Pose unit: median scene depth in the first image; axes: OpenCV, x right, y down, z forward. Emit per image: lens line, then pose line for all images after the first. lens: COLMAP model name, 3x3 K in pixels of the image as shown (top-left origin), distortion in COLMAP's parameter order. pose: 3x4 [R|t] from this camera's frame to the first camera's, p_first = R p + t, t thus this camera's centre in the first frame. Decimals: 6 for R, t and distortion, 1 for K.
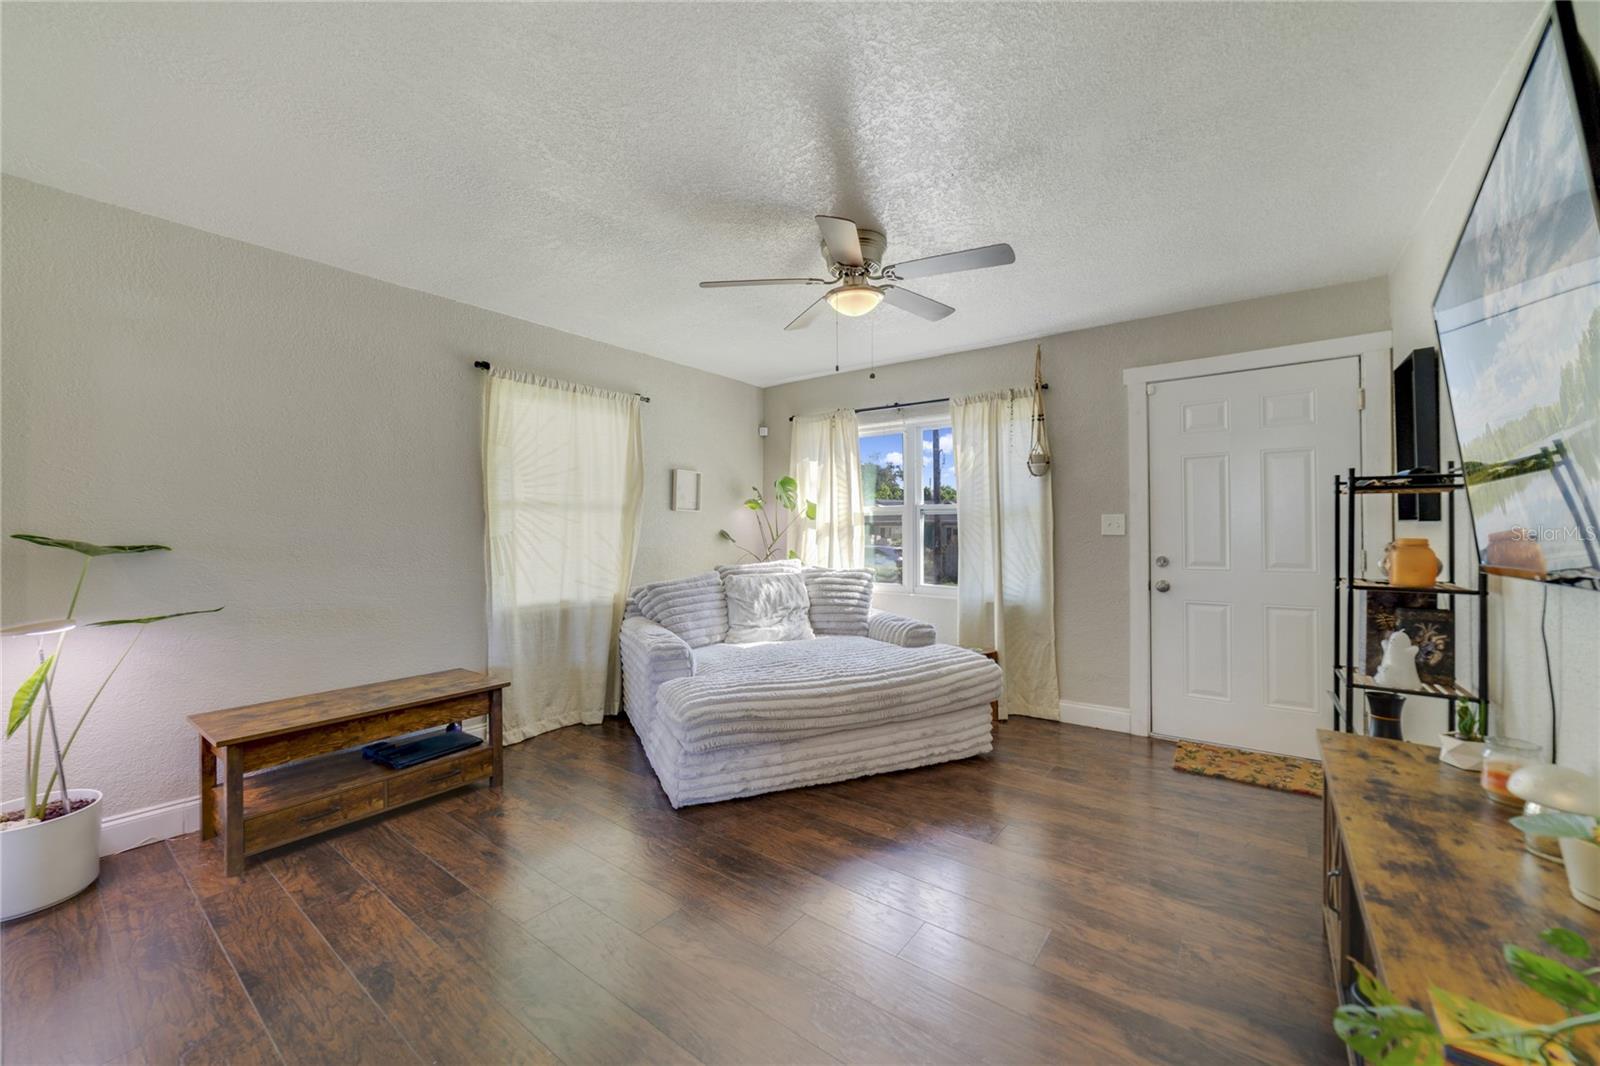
lens RADIAL K [[626.8, 0, 792.0], [0, 626.8, 528.5], [0, 0, 1]] dist [0.000422, 0.000023]
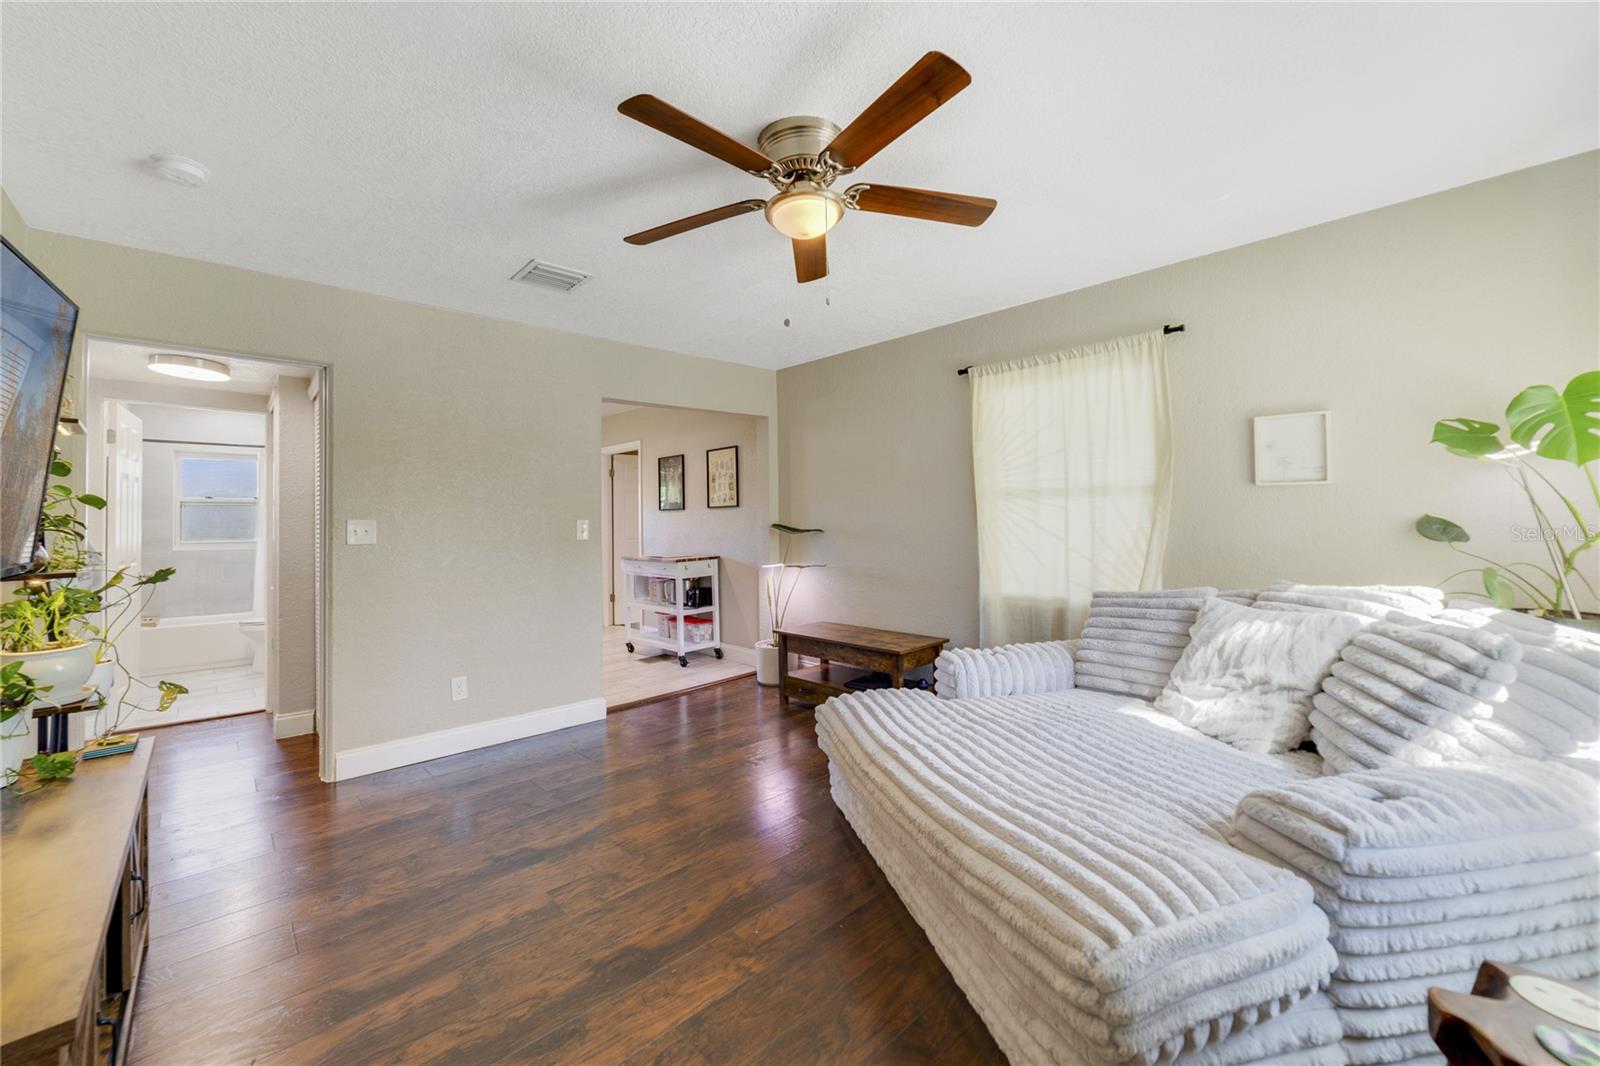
lens RADIAL K [[626.8, 0, 792.0], [0, 626.8, 528.5], [0, 0, 1]] dist [0.000422, 0.000023]
pose [[-0.168334, 0.014061, -0.985630, 0.549175], [0.005638, 0.999896, 0.013302, 0.000961], [0.985714, -0.003318, -0.168396, 0.740587]]
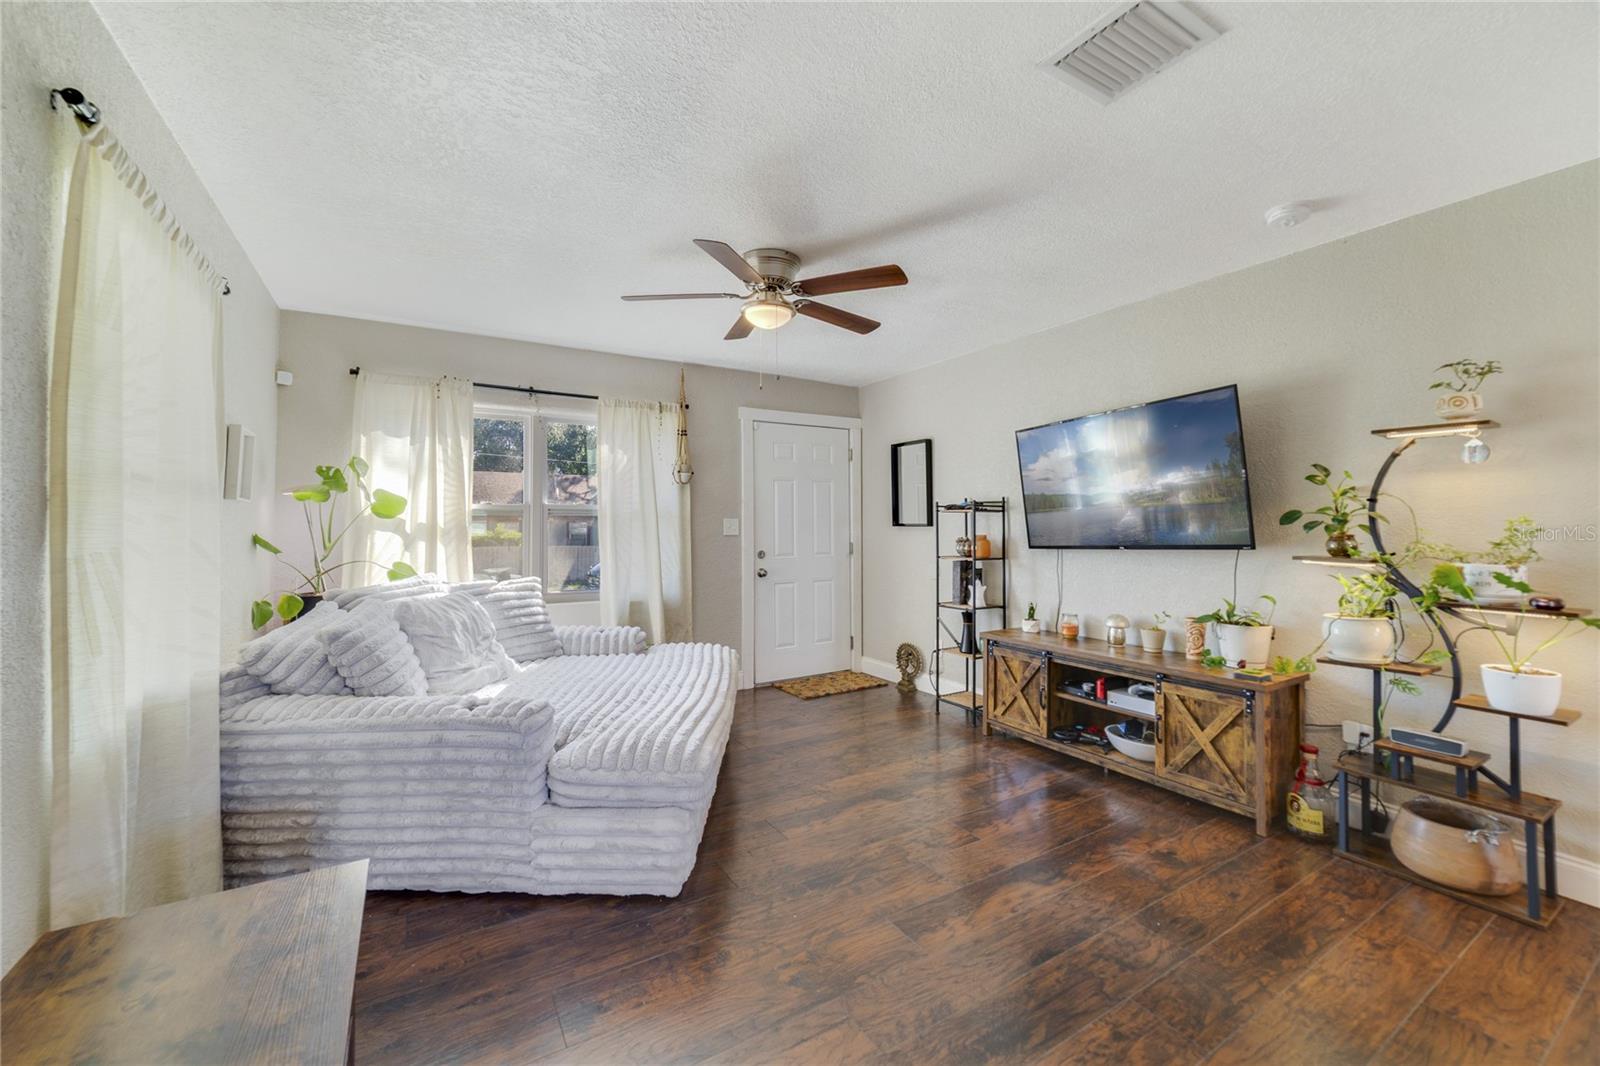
lens RADIAL K [[626.8, 0, 792.0], [0, 626.8, 528.5], [0, 0, 1]] dist [0.000422, 0.000023]
pose [[0.390667, -0.001053, 0.920532, -0.568908], [0.000900, 0.999999, 0.000762, -0.004015], [-0.920532, 0.000530, 0.390667, 0.372108]]
